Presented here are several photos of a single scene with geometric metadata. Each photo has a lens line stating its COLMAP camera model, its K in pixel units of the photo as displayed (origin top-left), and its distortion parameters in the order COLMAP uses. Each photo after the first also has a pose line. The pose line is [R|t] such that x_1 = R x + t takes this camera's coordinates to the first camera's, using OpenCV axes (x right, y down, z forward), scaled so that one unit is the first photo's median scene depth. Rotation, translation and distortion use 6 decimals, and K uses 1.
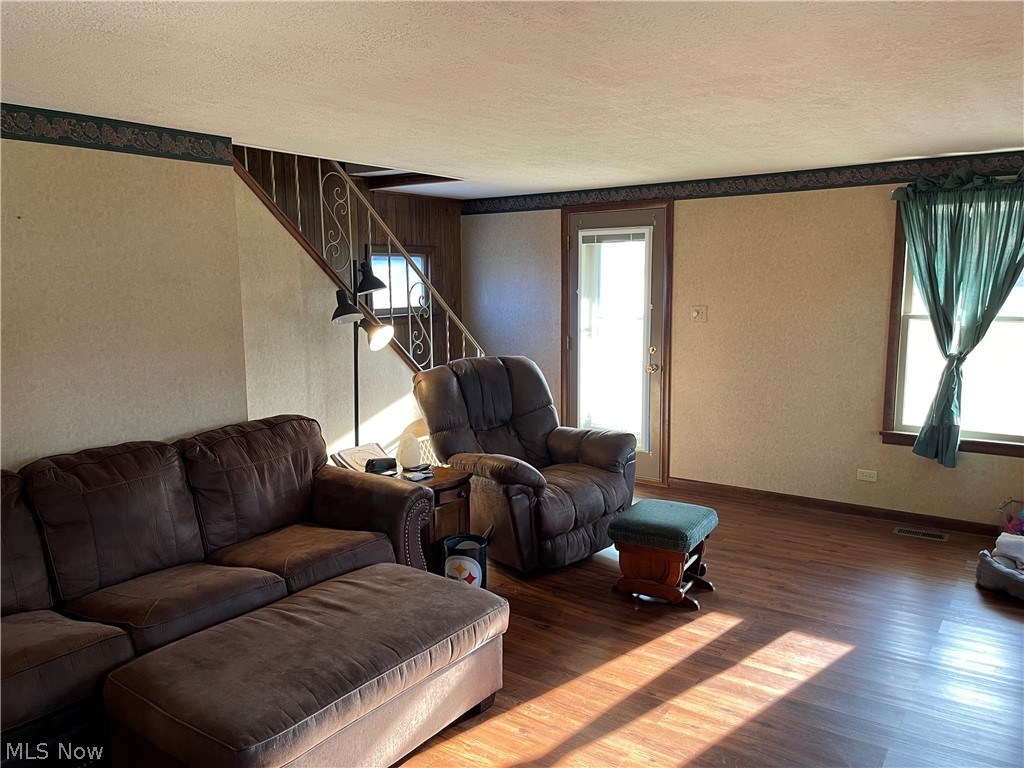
lens RADIAL K [[768.5, 0, 510.8], [0, 768.5, 382.0], [0, 0, 1]] dist [0.040985, -0.059123]
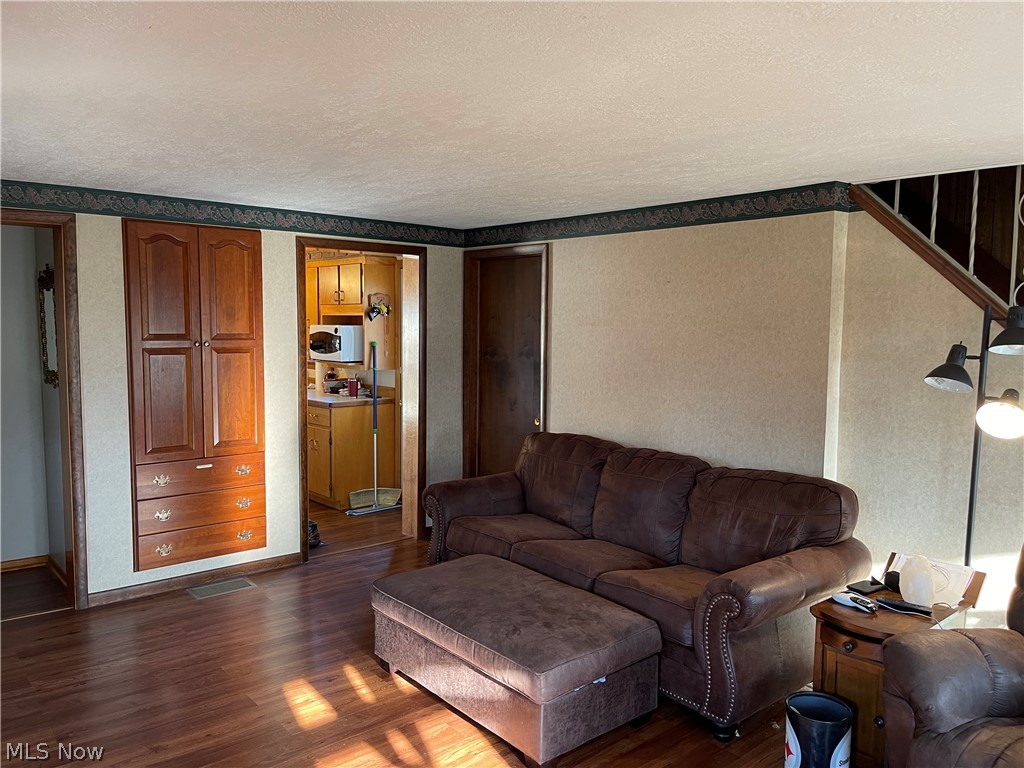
lens RADIAL K [[768.5, 0, 514.5], [0, 768.5, 386.4], [0, 0, 1]] dist [0.040985, -0.059123]
pose [[-0.236841, 0.087469, -0.967603, 0.676526], [-0.140640, 0.982362, 0.123228, -0.128332], [0.961315, 0.165269, -0.220362, 0.868863]]
